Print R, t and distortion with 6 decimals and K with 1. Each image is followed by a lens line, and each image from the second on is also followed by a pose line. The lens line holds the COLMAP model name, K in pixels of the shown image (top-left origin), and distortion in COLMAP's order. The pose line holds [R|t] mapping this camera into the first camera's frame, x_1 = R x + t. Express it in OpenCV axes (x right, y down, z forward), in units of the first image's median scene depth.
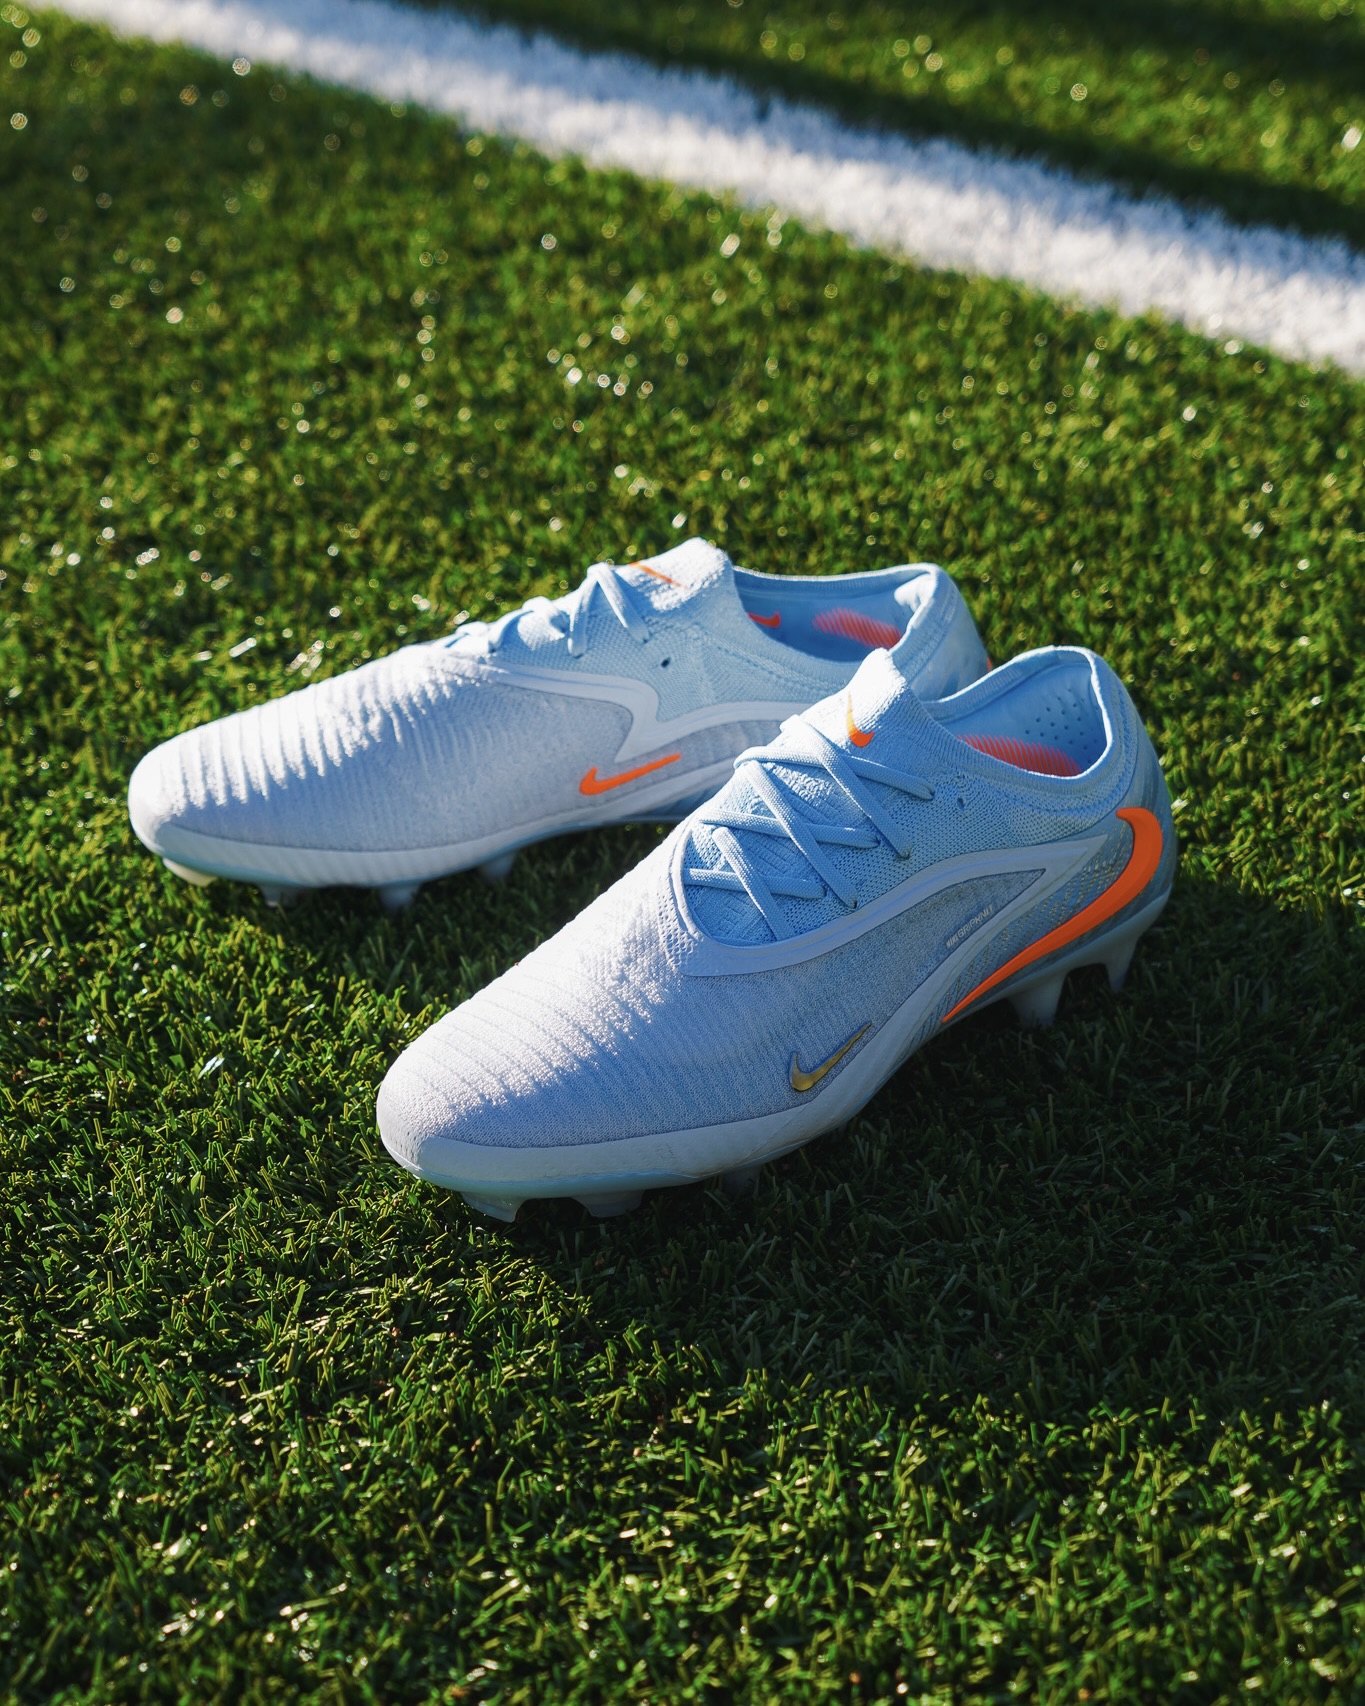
lens RADIAL K [[3182.8, 0, 684.0], [0, 3182.8, 713.5], [0, 0, 1]] dist [0.010182, 0.023658]
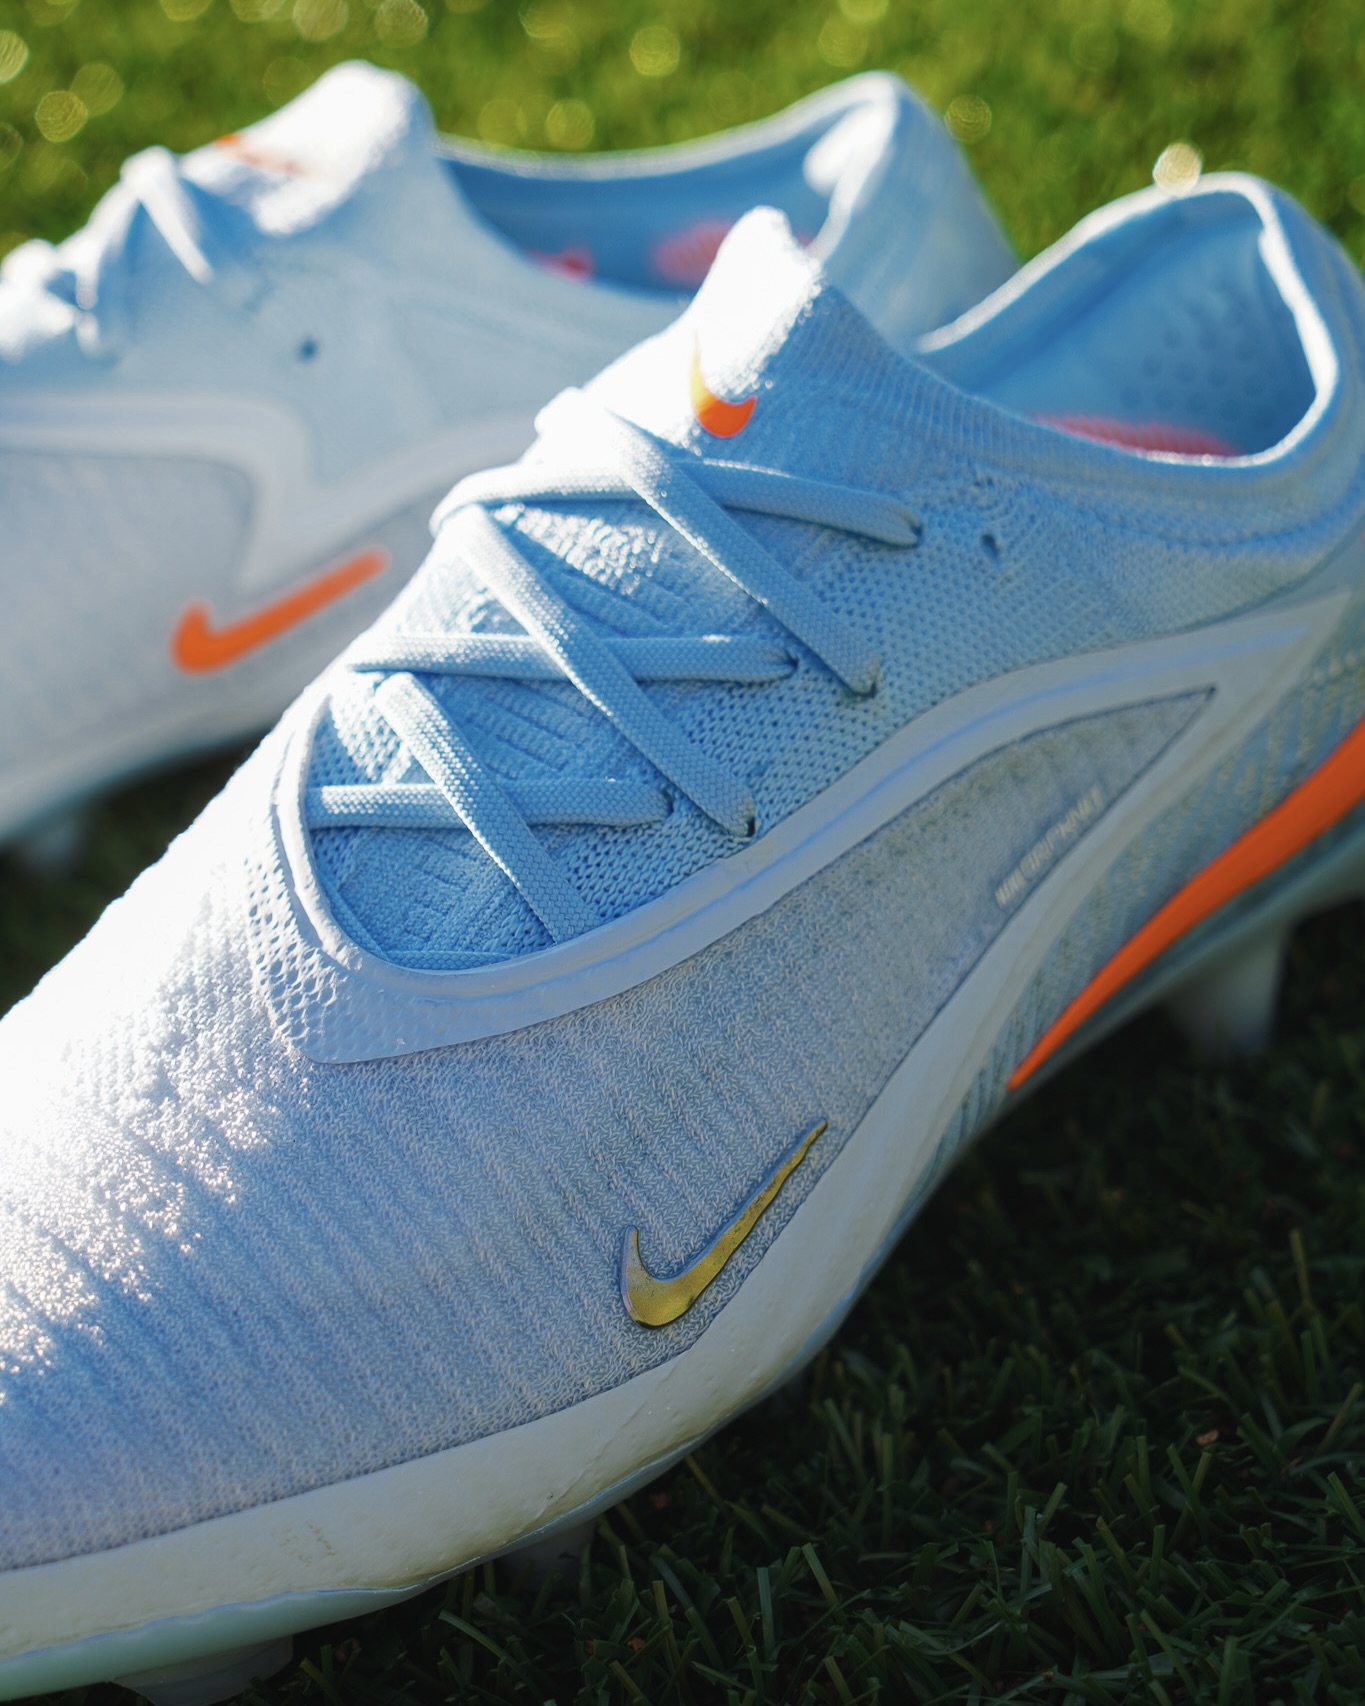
lens RADIAL K [[3123.7, 0, 682.5], [0, 3123.7, 853.0], [0, 0, 1]] dist [-0.002748, -0.075276]
pose [[0.991898, -0.123170, -0.031113, 0.056480], [0.124614, 0.990957, 0.049753, 0.042690], [0.024703, -0.053227, 0.998277, 0.610141]]
